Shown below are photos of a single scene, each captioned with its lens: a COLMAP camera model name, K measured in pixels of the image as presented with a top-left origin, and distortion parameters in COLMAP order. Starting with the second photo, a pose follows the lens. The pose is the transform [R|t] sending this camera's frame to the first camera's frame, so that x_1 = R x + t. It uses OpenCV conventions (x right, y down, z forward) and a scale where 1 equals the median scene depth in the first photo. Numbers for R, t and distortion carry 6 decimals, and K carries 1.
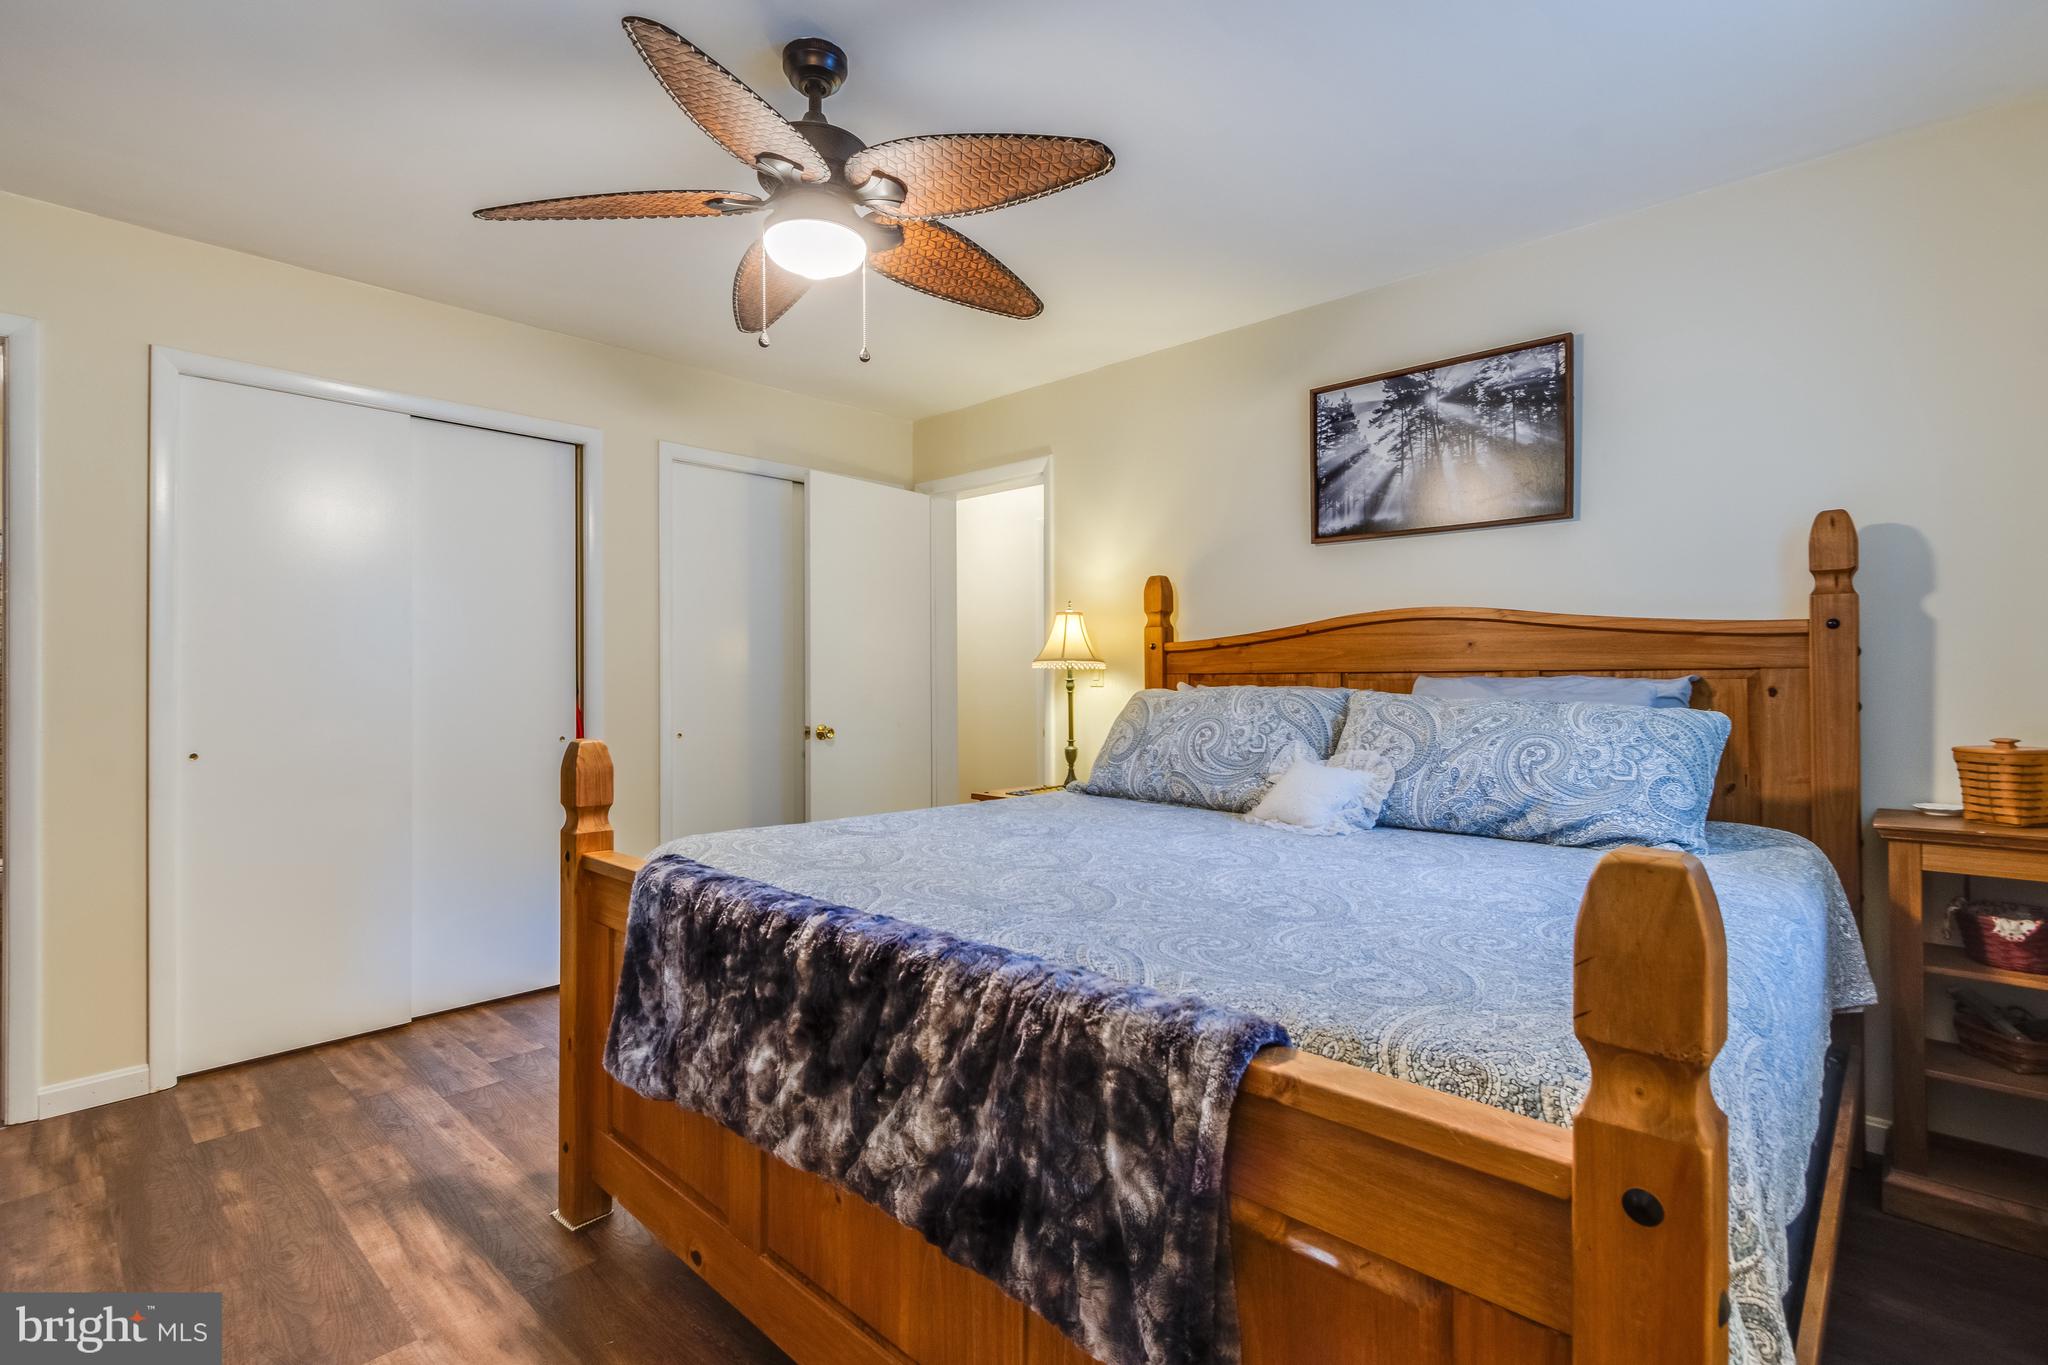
lens RADIAL K [[949.8, 0, 1023.6], [0, 949.8, 680.7], [0, 0, 1]] dist [-0.000490, 0.000040]
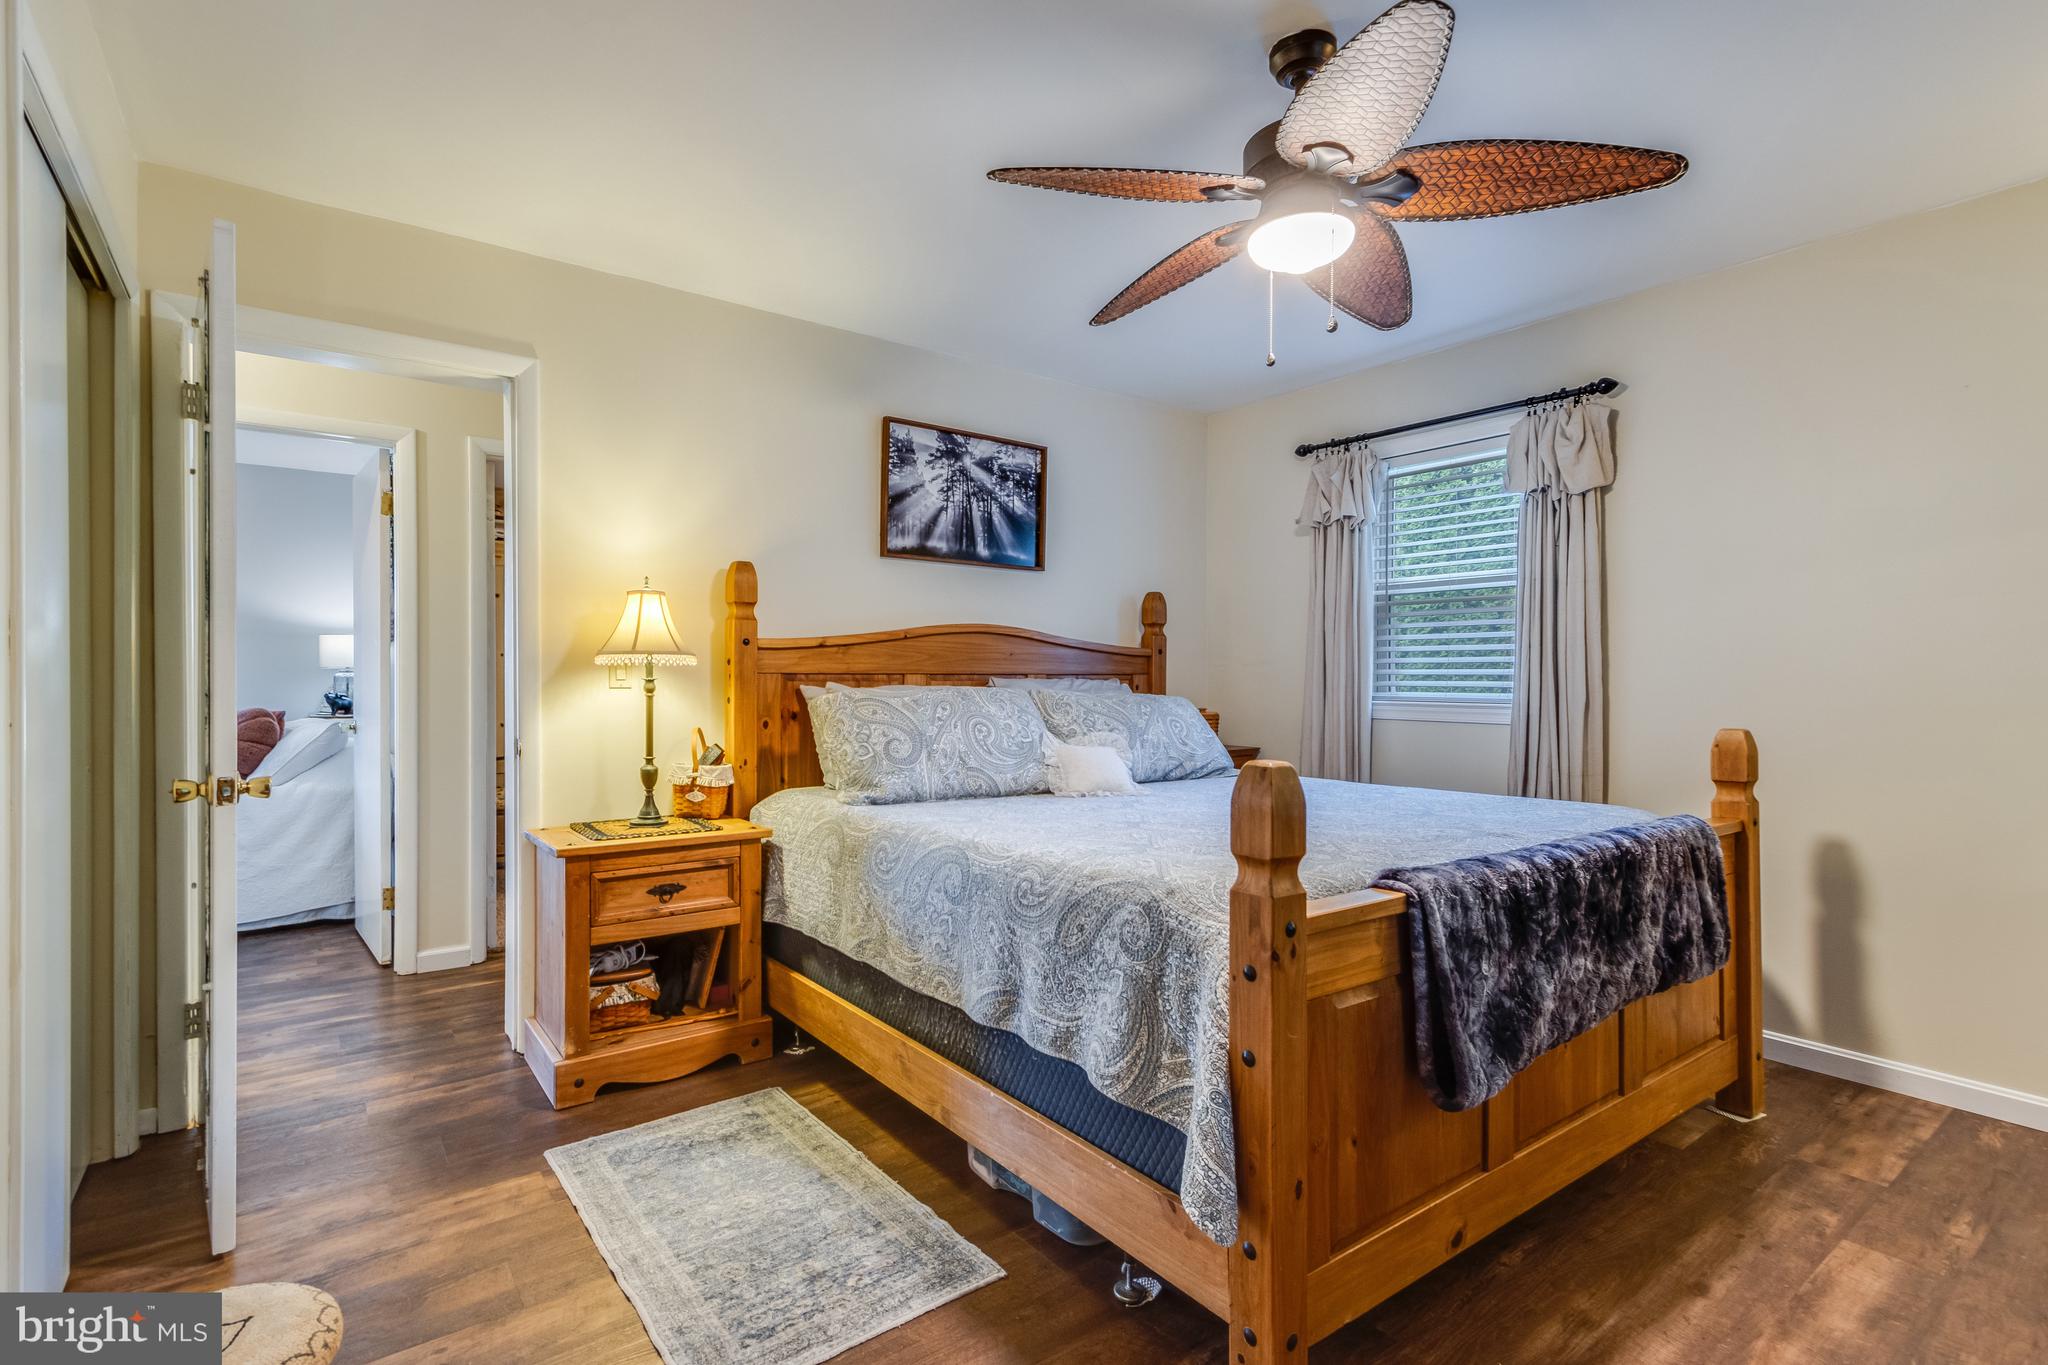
lens RADIAL K [[949.8, 0, 969.1], [0, 949.8, 685.4], [0, 0, 1]] dist [-0.000490, 0.000040]
pose [[0.195446, -0.003376, 0.980709, -0.792909], [-0.001754, 0.999991, 0.003792, 0.001168], [-0.980713, -0.002461, 0.195438, 0.722857]]
